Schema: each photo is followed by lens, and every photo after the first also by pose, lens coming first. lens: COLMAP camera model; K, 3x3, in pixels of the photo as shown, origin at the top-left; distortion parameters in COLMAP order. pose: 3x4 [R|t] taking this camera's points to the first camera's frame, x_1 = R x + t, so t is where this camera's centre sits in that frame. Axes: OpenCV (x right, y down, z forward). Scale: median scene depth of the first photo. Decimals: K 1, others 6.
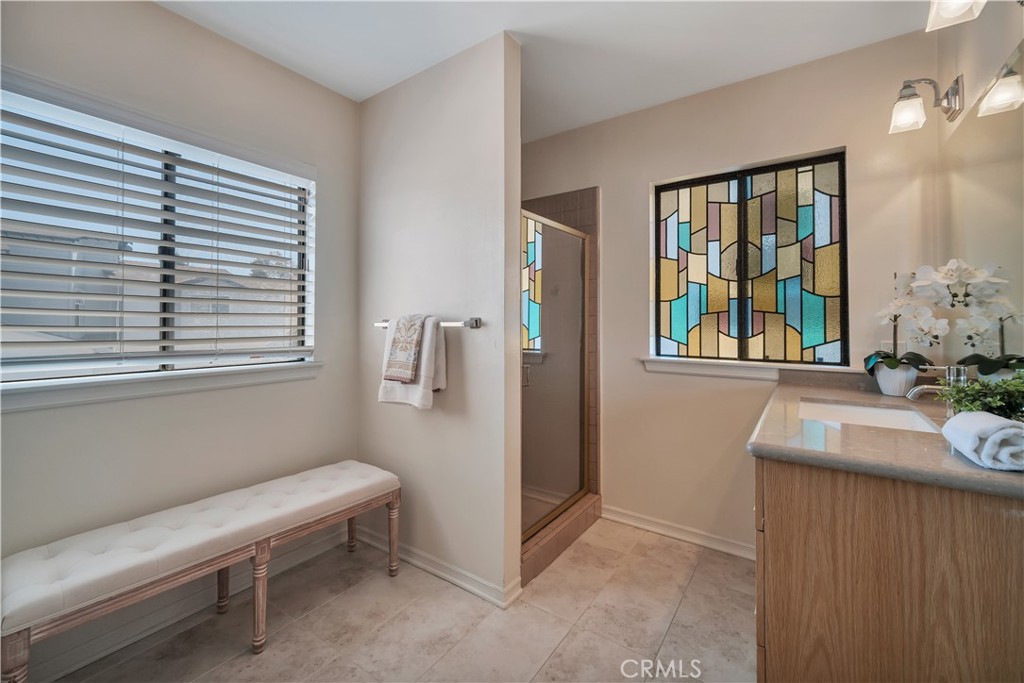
lens RADIAL K [[426.8, 0, 509.9], [0, 426.8, 324.1], [0, 0, 1]] dist [-0.000564, -0.000165]
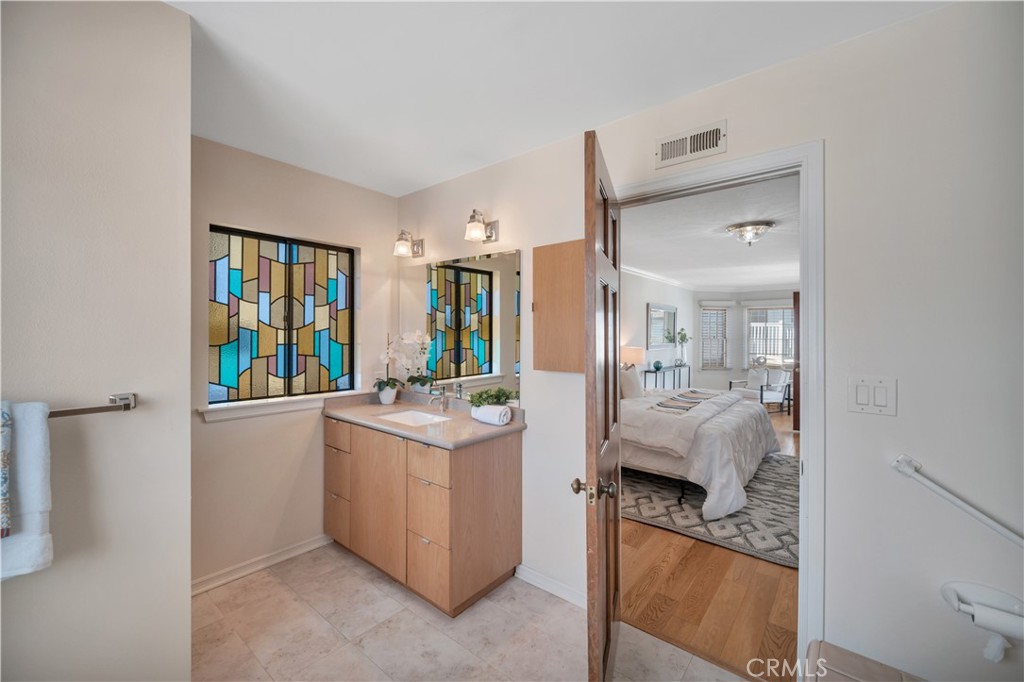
lens RADIAL K [[410.0, 0, 513.5], [0, 410.0, 342.1], [0, 0, 1]] dist [0.000434, 0.000082]
pose [[0.080166, -0.018127, 0.996617, -0.552466], [-0.003260, 0.999825, 0.018447, -0.089742], [-0.996776, -0.004728, 0.080093, 0.275521]]
